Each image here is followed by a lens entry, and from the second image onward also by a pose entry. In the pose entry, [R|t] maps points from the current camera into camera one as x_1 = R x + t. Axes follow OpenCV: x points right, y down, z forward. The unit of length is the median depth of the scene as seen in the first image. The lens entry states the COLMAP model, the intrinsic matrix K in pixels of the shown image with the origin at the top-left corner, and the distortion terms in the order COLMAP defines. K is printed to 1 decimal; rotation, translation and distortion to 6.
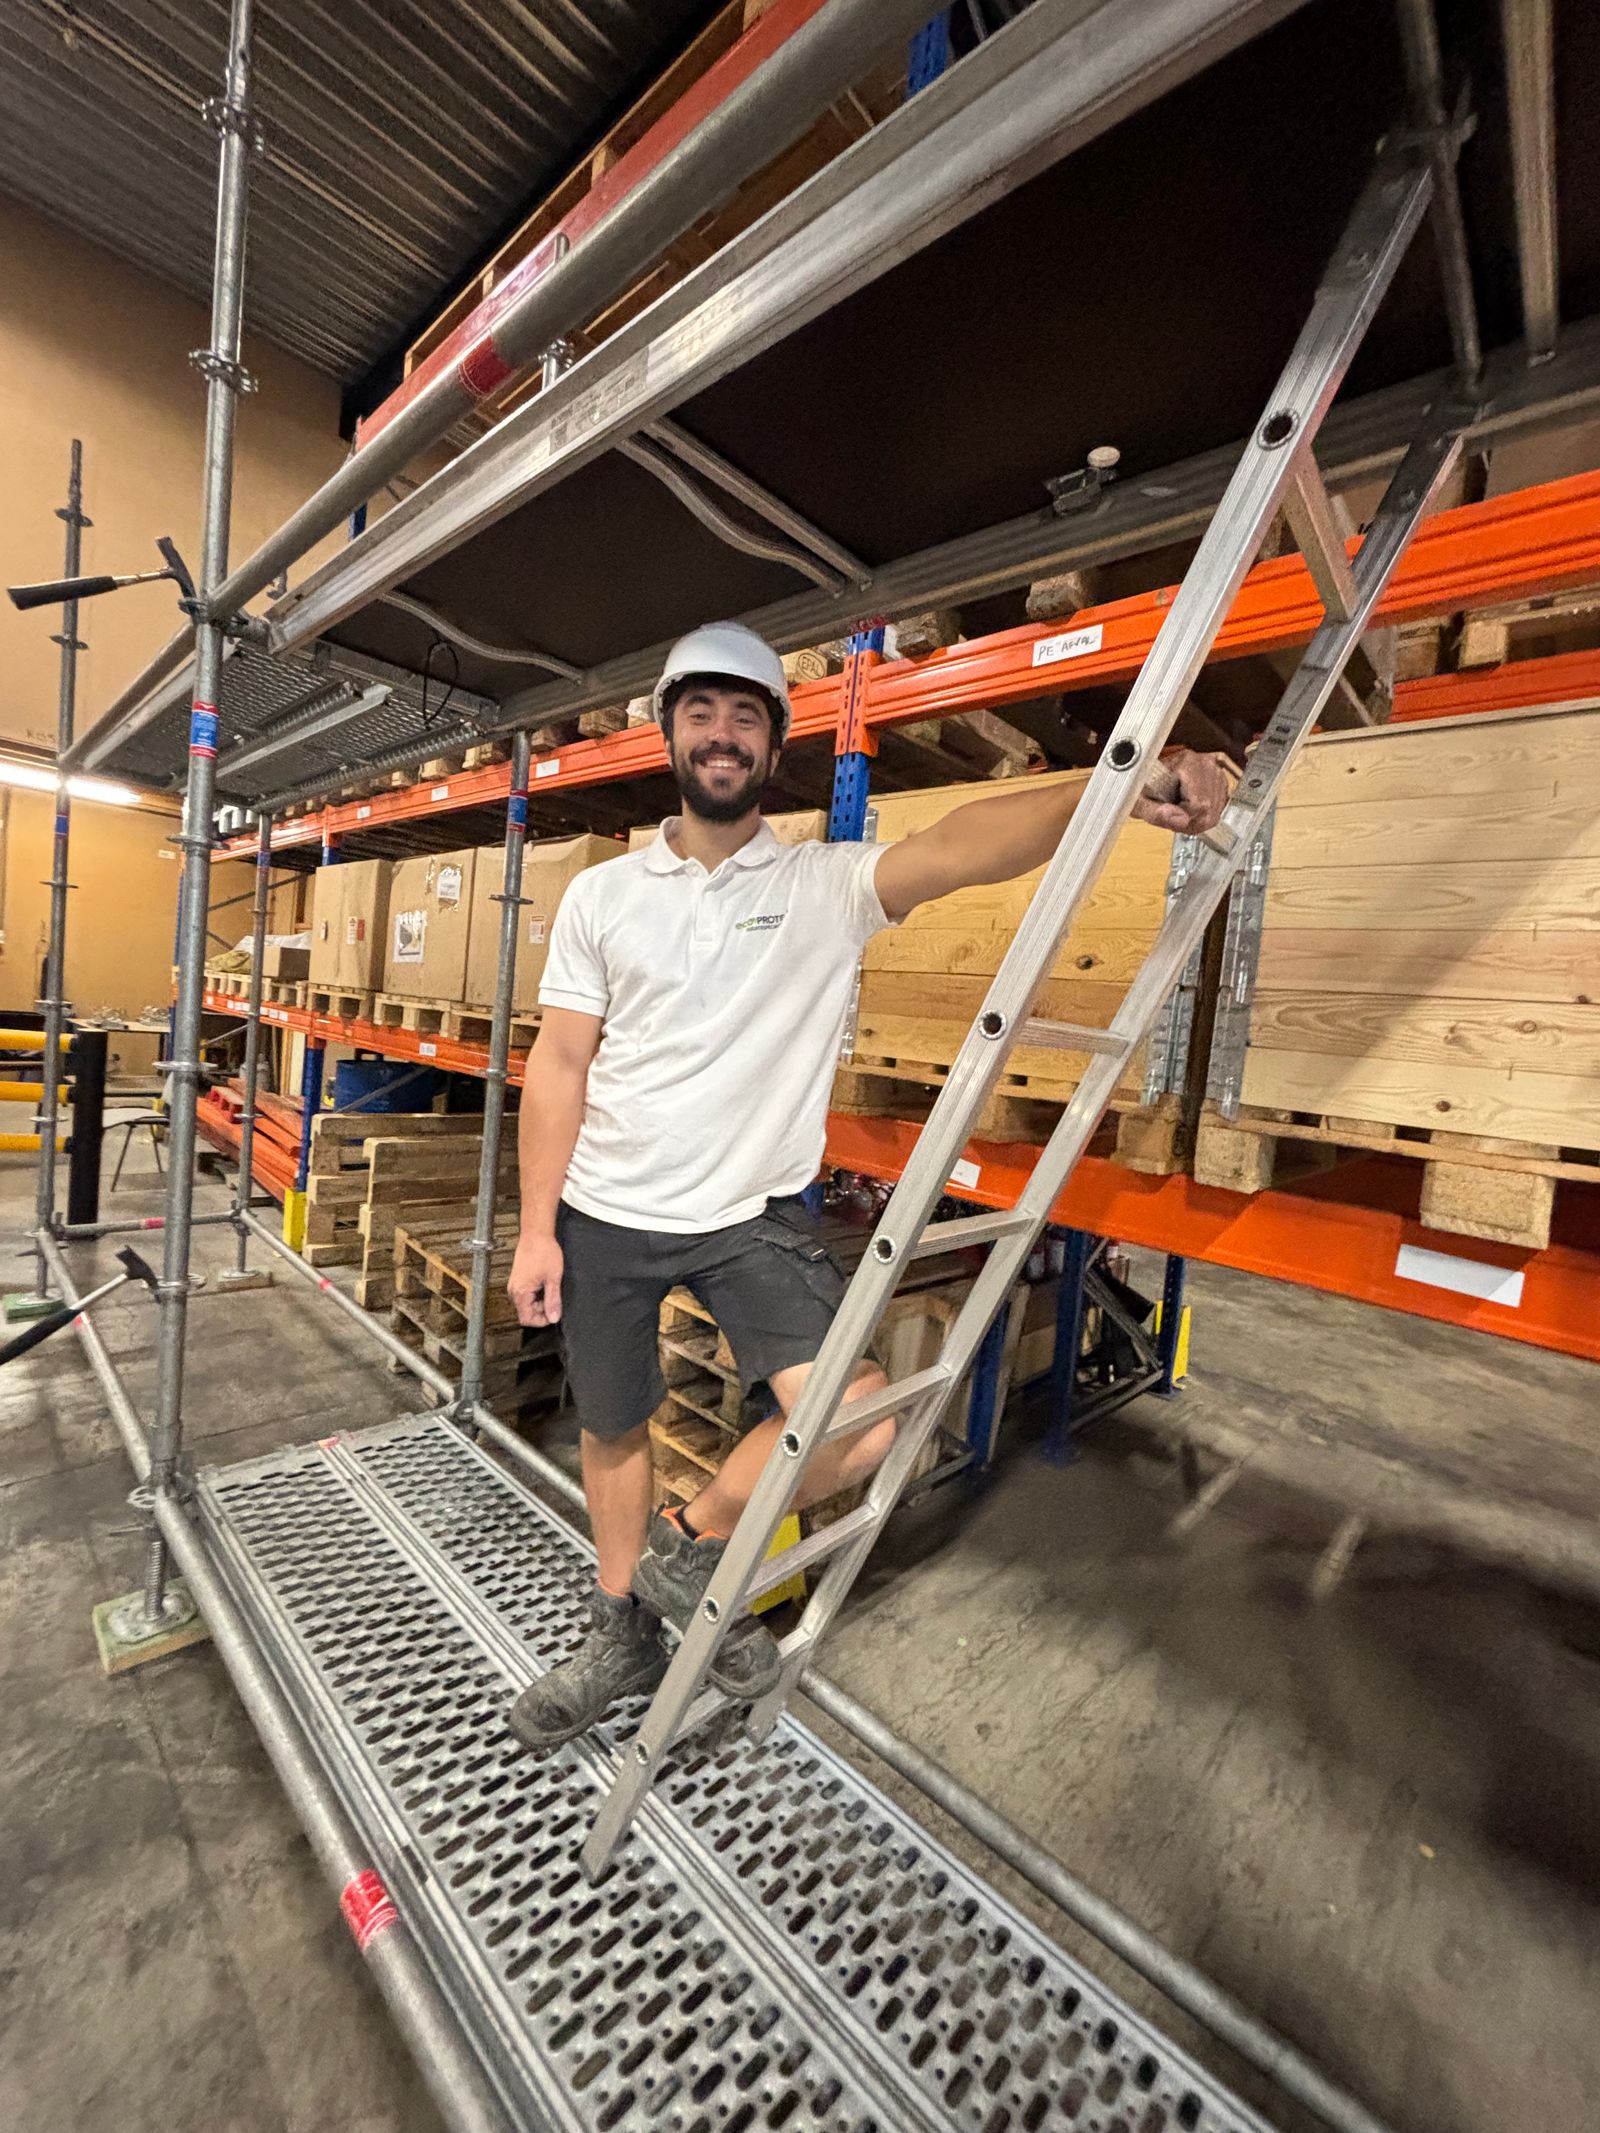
lens RADIAL K [[858.2, 0, 800.0], [0, 858.2, 1066.5], [0, 0, 1]] dist [0.000539, 0.000041]
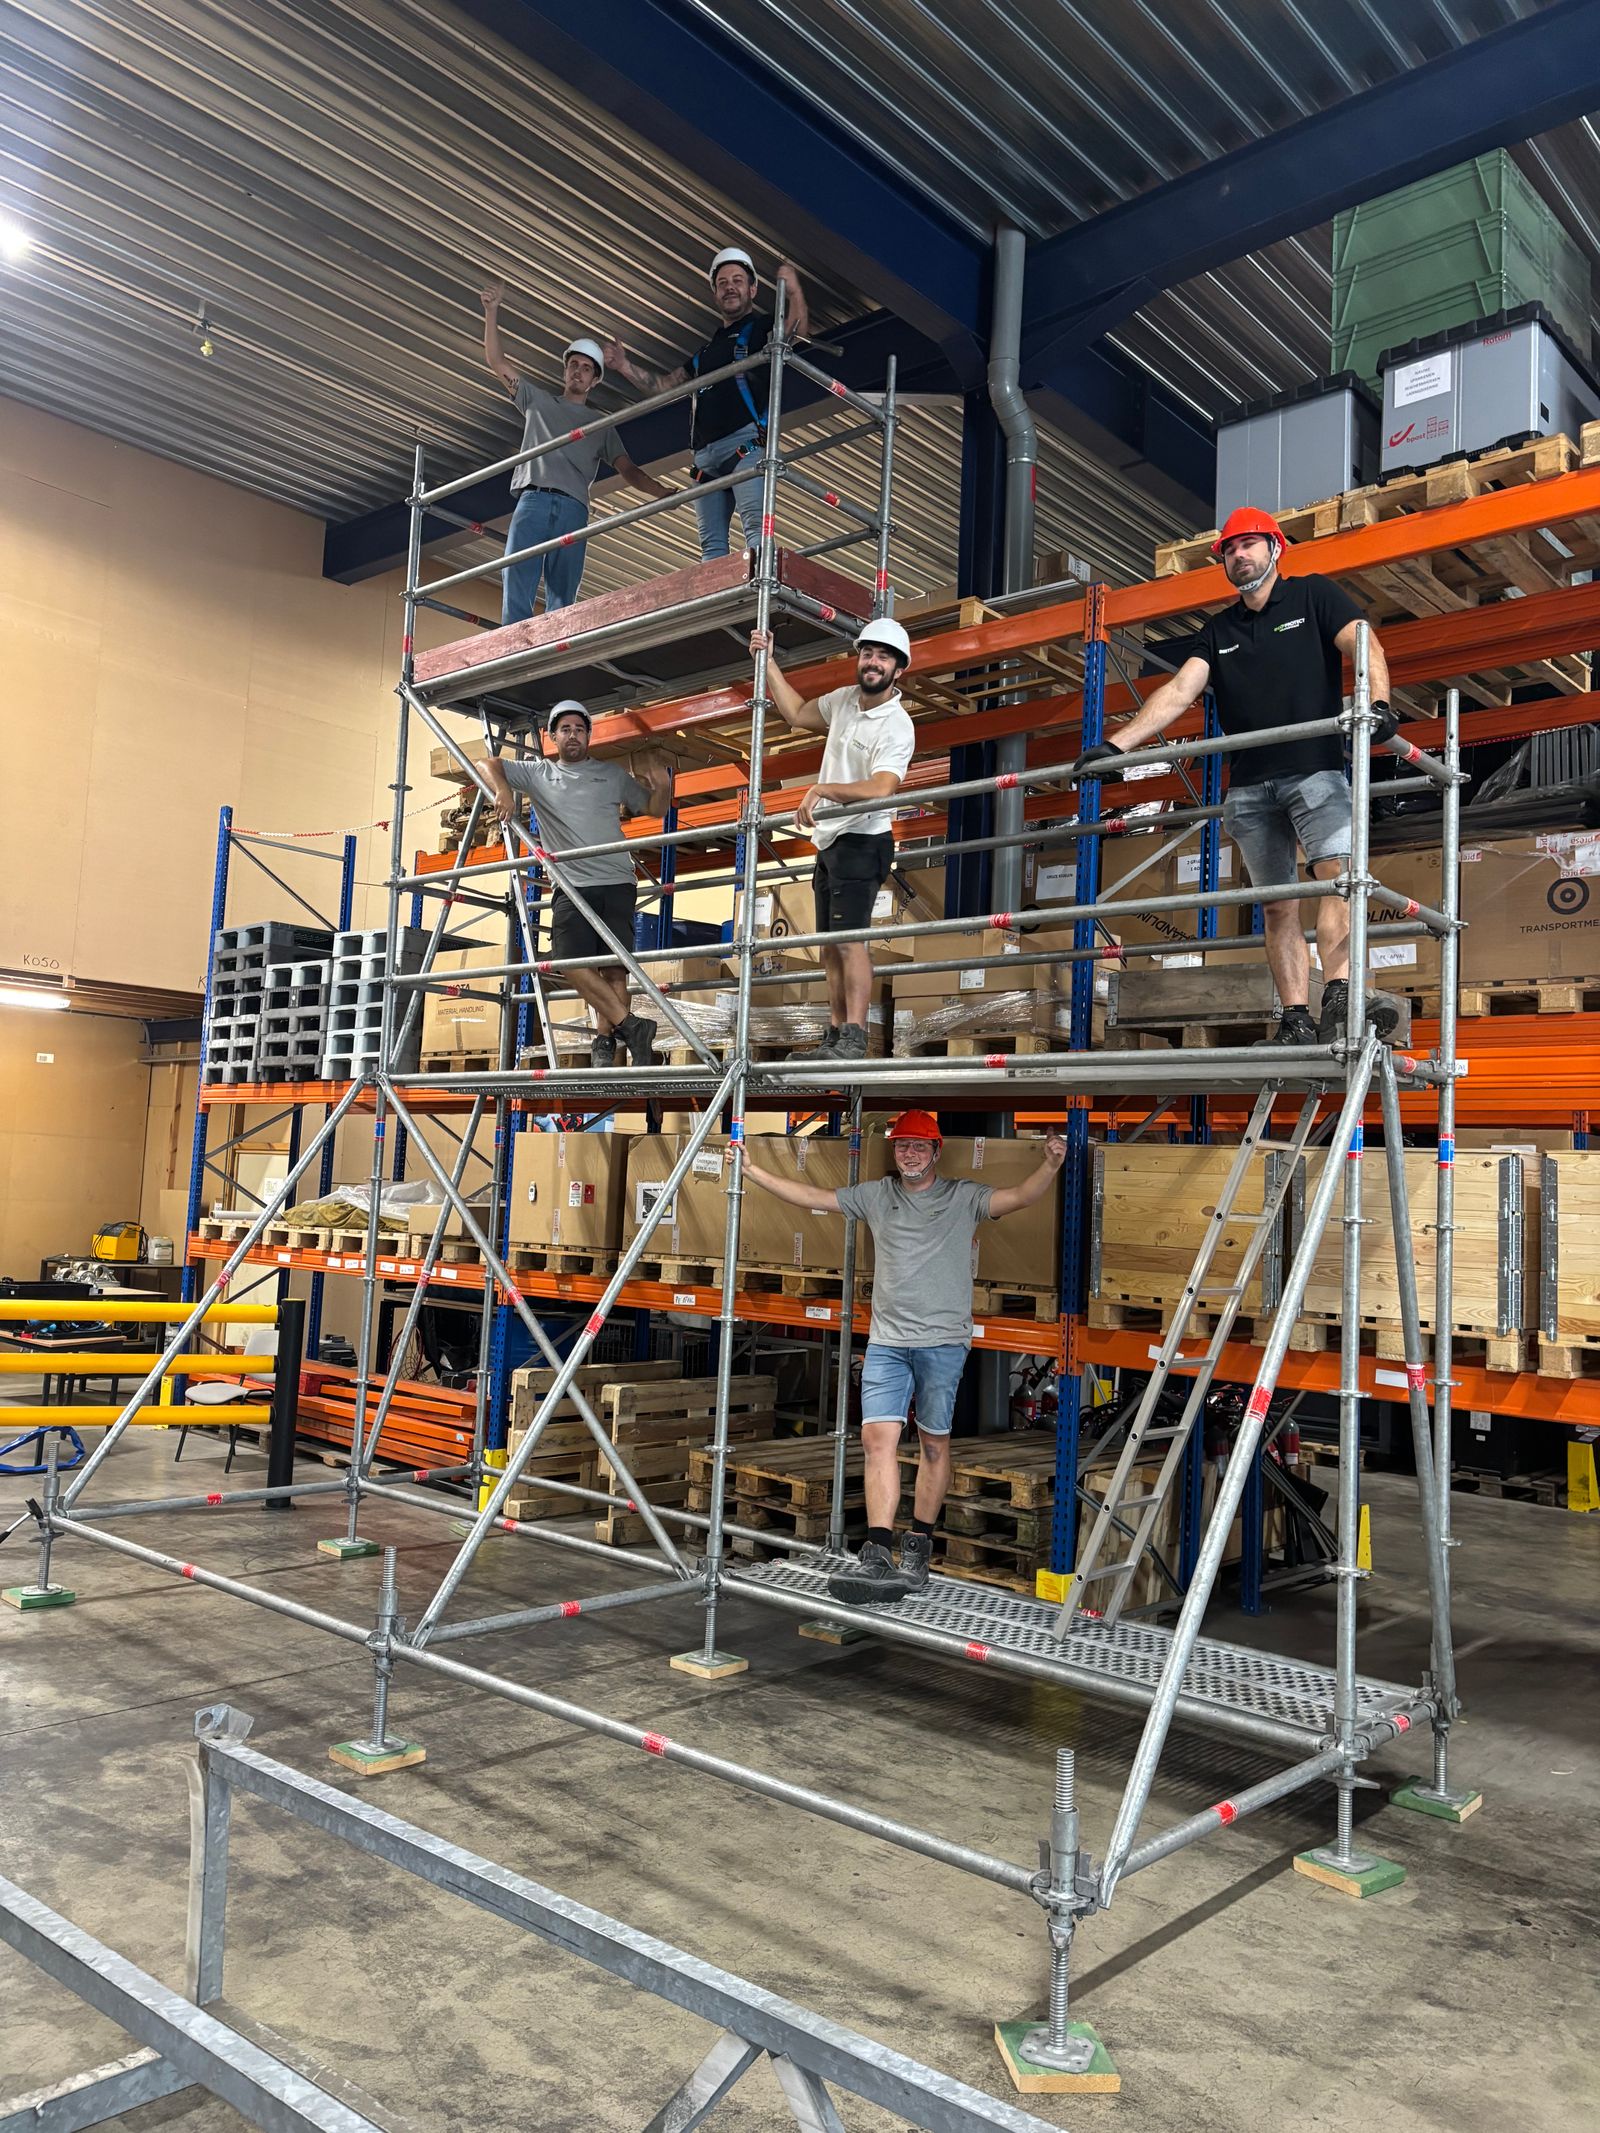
lens RADIAL K [[1662.9, 0, 800.0], [0, 1662.9, 1066.5], [0, 0, 1]] dist [0.023235, 0.004271]
pose [[0.998379, -0.046902, 0.032233, -0.513654], [0.050708, 0.990255, -0.129708, -0.050111], [-0.025835, 0.131132, 0.991028, -1.940287]]
